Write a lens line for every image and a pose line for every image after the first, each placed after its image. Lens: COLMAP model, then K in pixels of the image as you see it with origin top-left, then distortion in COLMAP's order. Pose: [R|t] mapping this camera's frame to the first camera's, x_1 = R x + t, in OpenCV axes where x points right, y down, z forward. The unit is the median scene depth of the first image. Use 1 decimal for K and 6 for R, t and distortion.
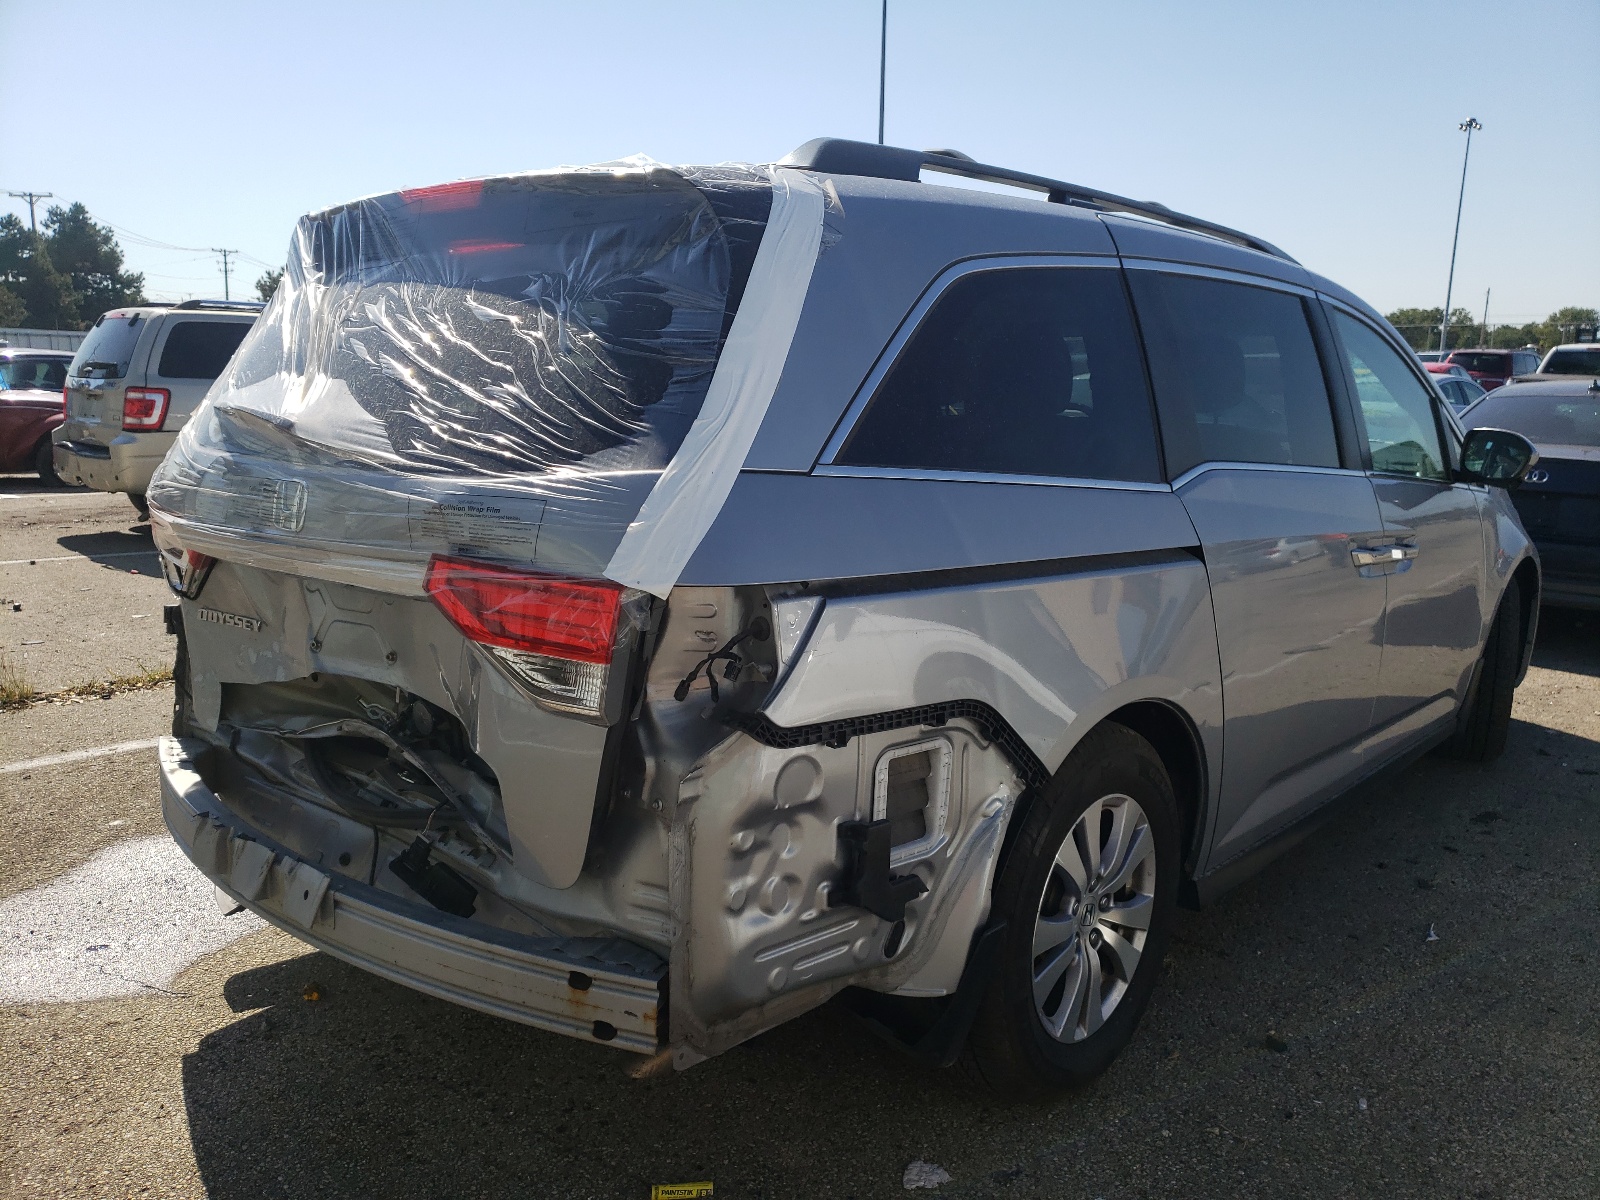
lens RADIAL K [[1308.5, 0, 800.0], [0, 1308.5, 600.0], [0, 0, 1]] dist [0.022966, -0.042330]
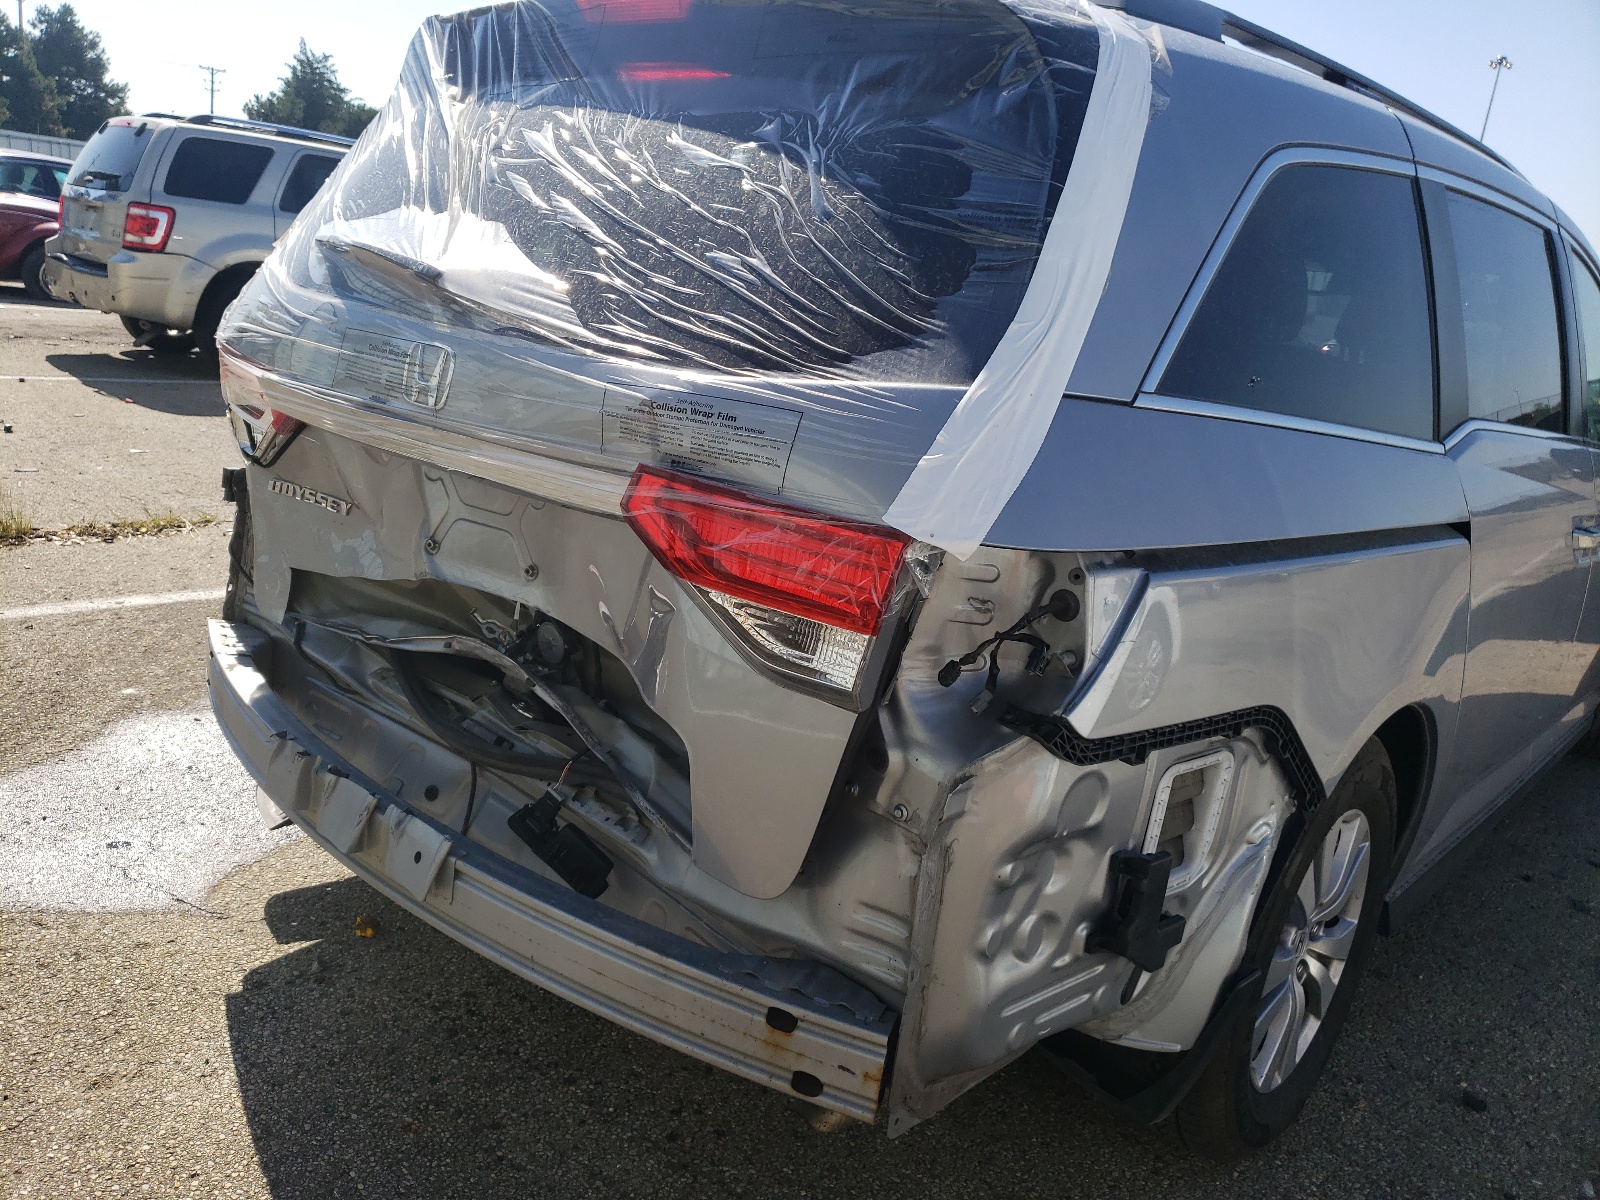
lens RADIAL K [[1372.8, 0, 800.0], [0, 1372.8, 600.0], [0, 0, 1]] dist [-0.006517, -0.006725]
pose [[0.995201, 0.097813, -0.002652, -0.142108], [-0.097325, 0.992313, 0.076437, -0.021546], [0.010108, -0.075812, 0.997071, 0.149902]]
